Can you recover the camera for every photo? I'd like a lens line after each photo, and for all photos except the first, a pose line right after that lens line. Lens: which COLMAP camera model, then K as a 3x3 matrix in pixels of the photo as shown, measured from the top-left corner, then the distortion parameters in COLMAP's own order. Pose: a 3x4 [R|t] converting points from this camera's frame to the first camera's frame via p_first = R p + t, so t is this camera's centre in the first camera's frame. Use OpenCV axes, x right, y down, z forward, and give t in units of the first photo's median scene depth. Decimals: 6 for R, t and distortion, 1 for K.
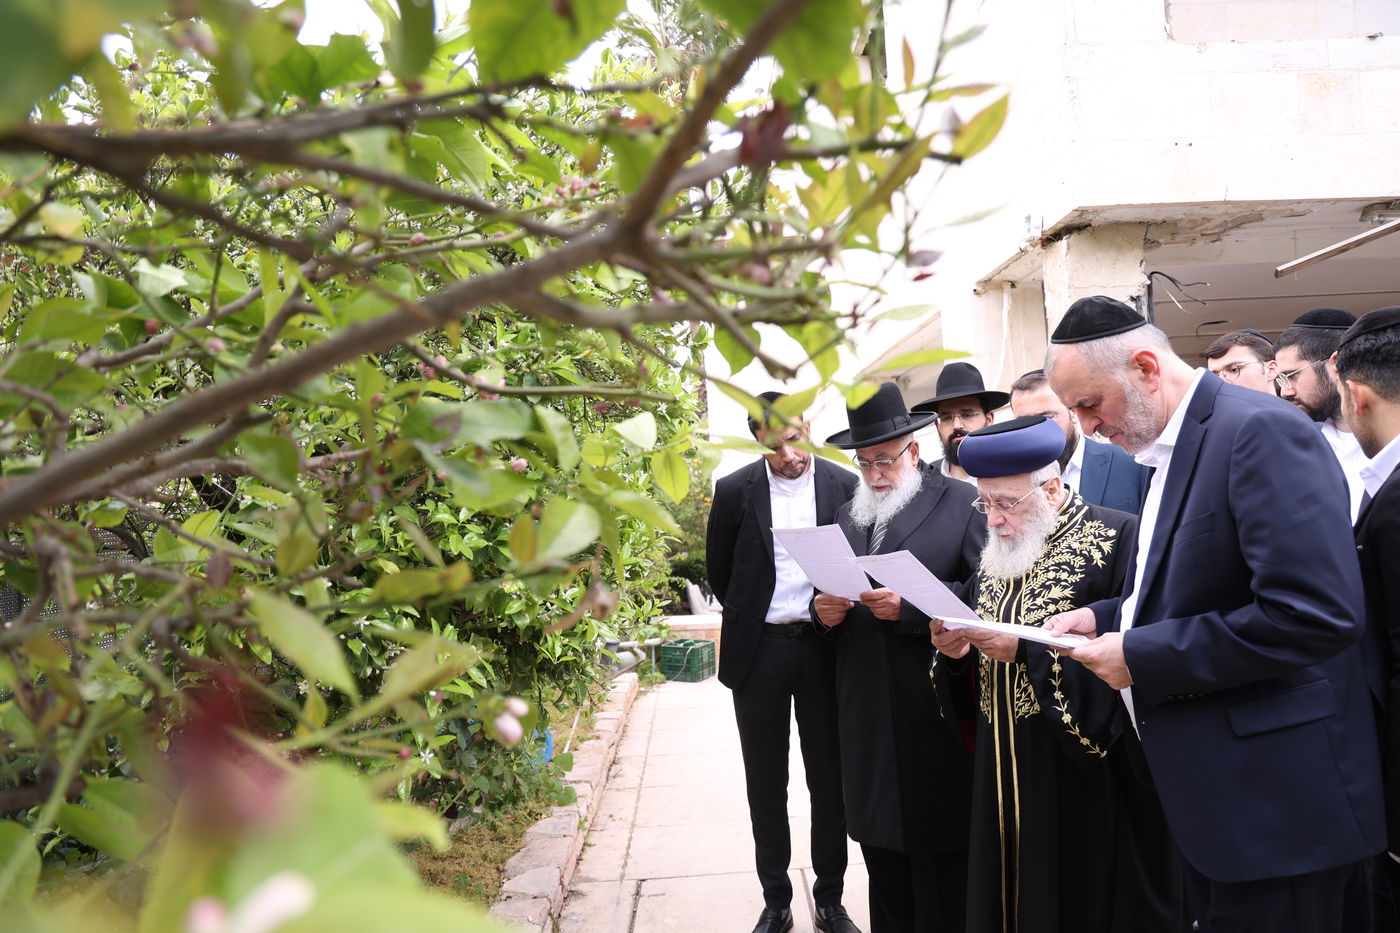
lens RADIAL K [[1020.6, 0, 732.5], [0, 1020.6, 473.2], [0, 0, 1]] dist [-0.056929, 0.067964]
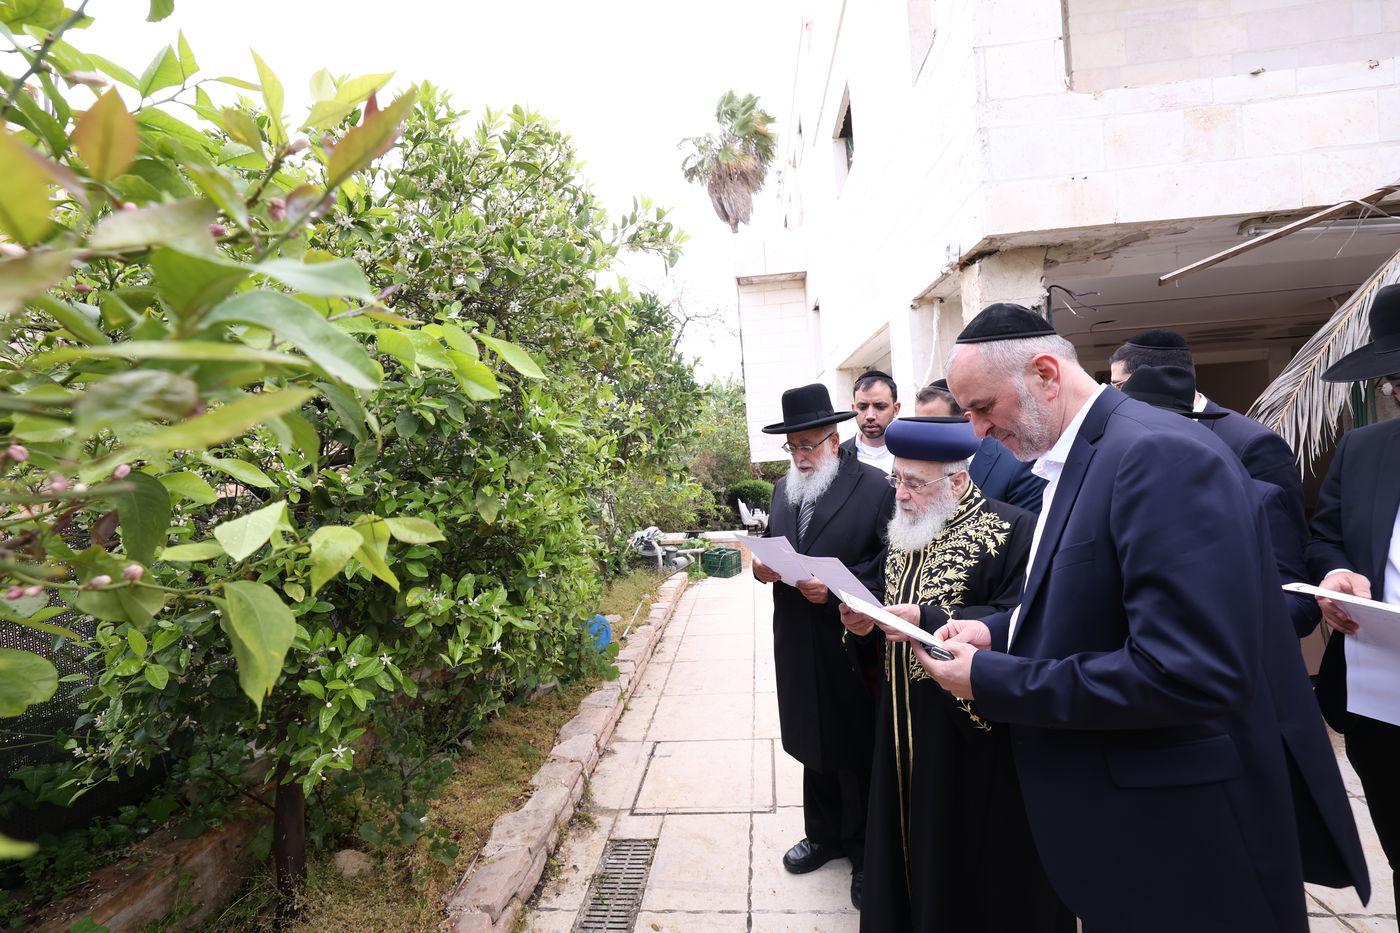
lens RADIAL K [[636.5, 0, 696.4], [0, 636.5, 464.5], [0, 0, 1]] dist [-0.025589, 0.016806]
pose [[0.991327, -0.009661, -0.131062, 0.082978], [0.017782, 0.997984, 0.060931, -0.035245], [0.130209, -0.062733, 0.989500, 0.161080]]
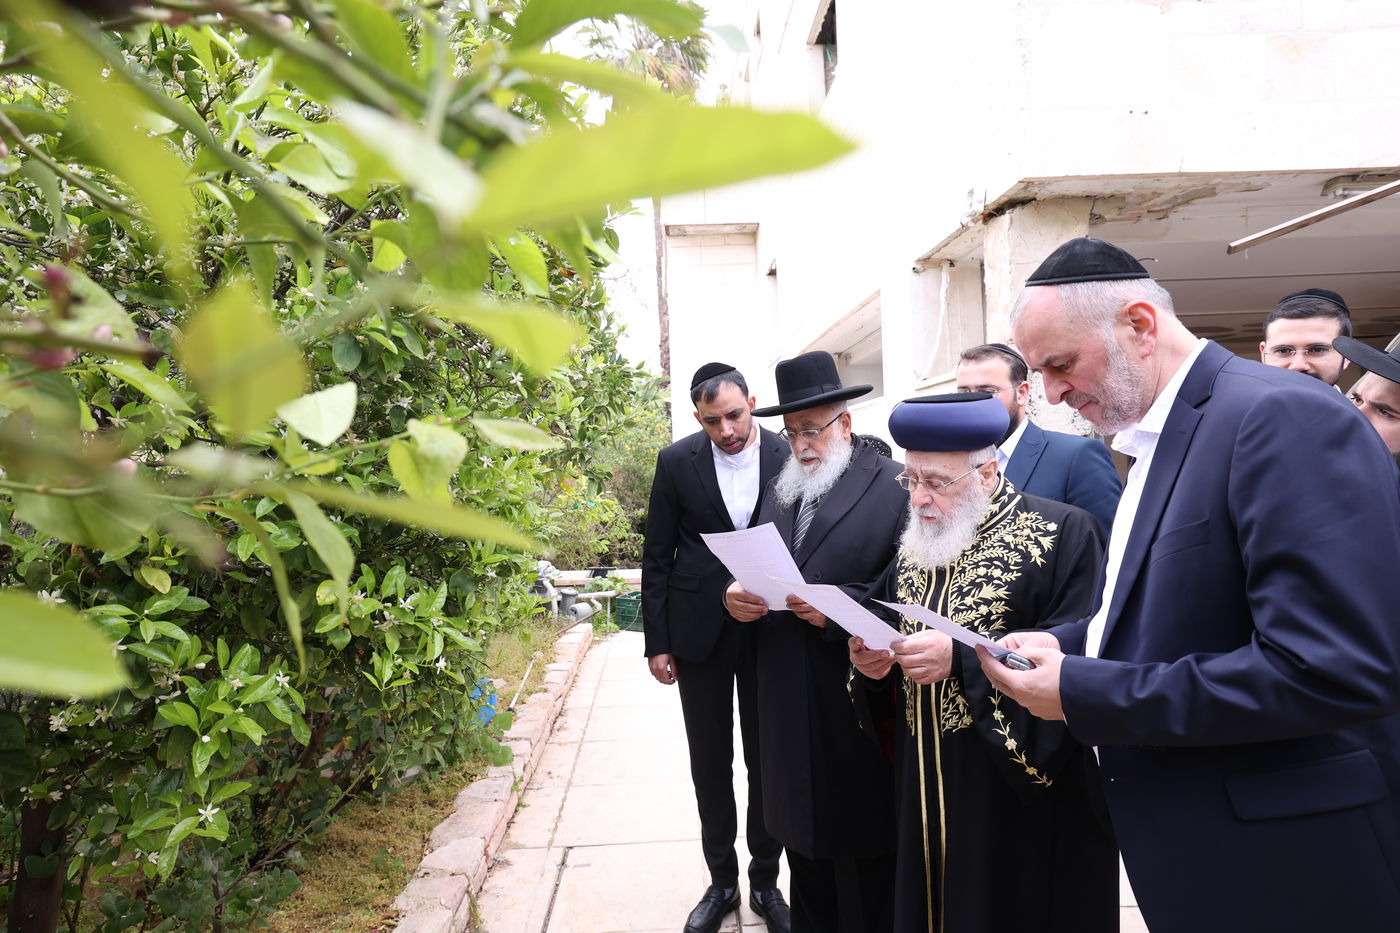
lens RADIAL K [[880.7, 0, 700.0], [0, 880.7, 466.5], [0, 0, 1]] dist [0.008191, 0.040102]
pose [[0.999838, 0.018017, -0.000206, 0.033886], [-0.017998, 0.999194, 0.035878, -0.011117], [0.000852, -0.035869, 0.999356, 0.134223]]
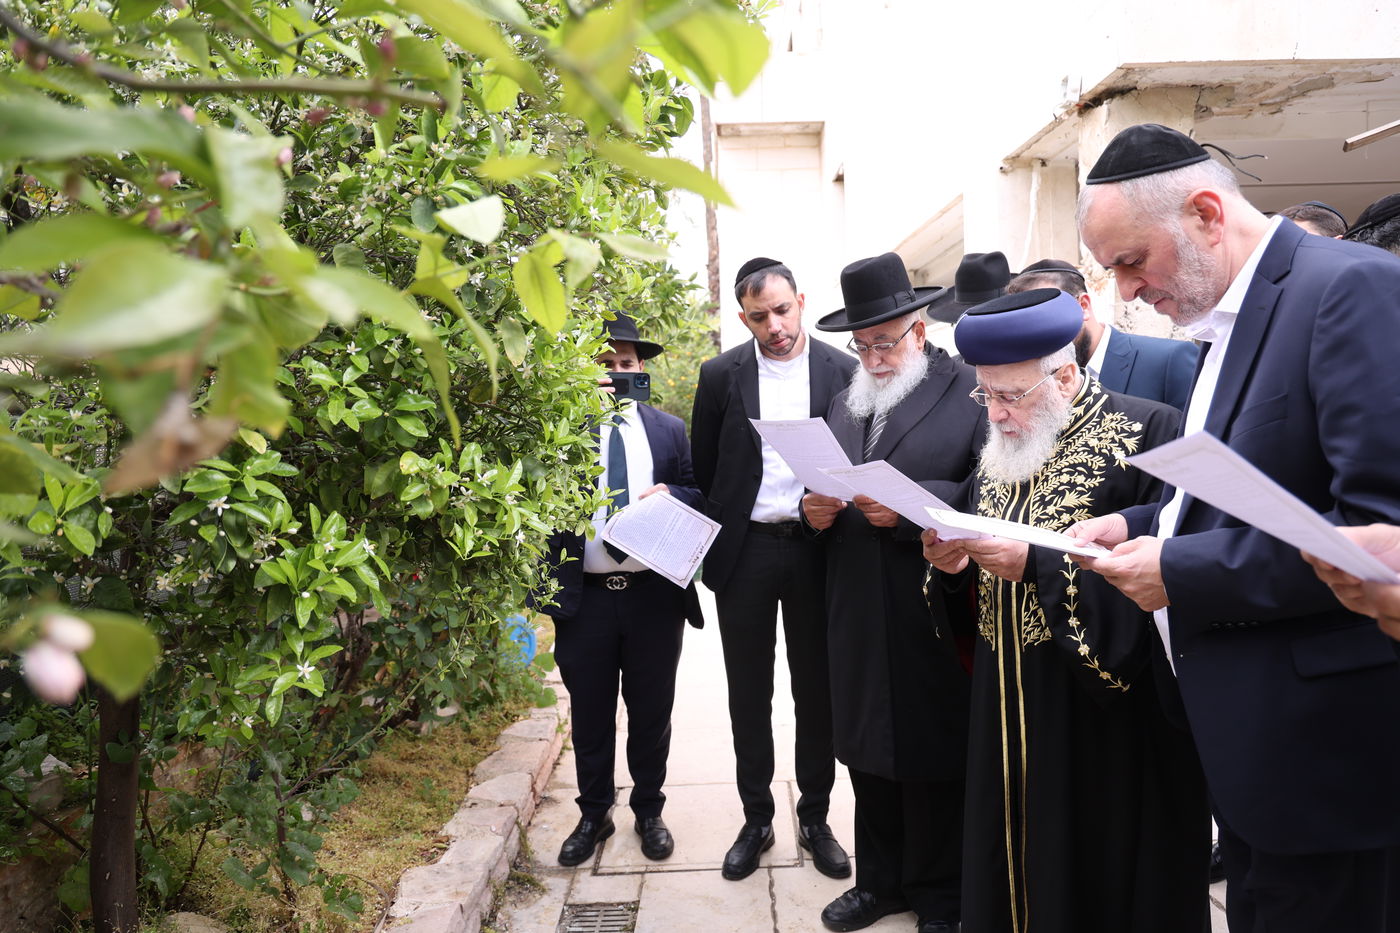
lens RADIAL K [[1020.6, 0, 732.5], [0, 1020.6, 473.2], [0, 0, 1]] dist [-0.056929, 0.067964]
pose [[0.999545, 0.025412, -0.016256, 0.024236], [-0.023736, 0.995089, 0.096091, 0.013763], [0.018618, -0.095662, 0.995240, 0.082331]]
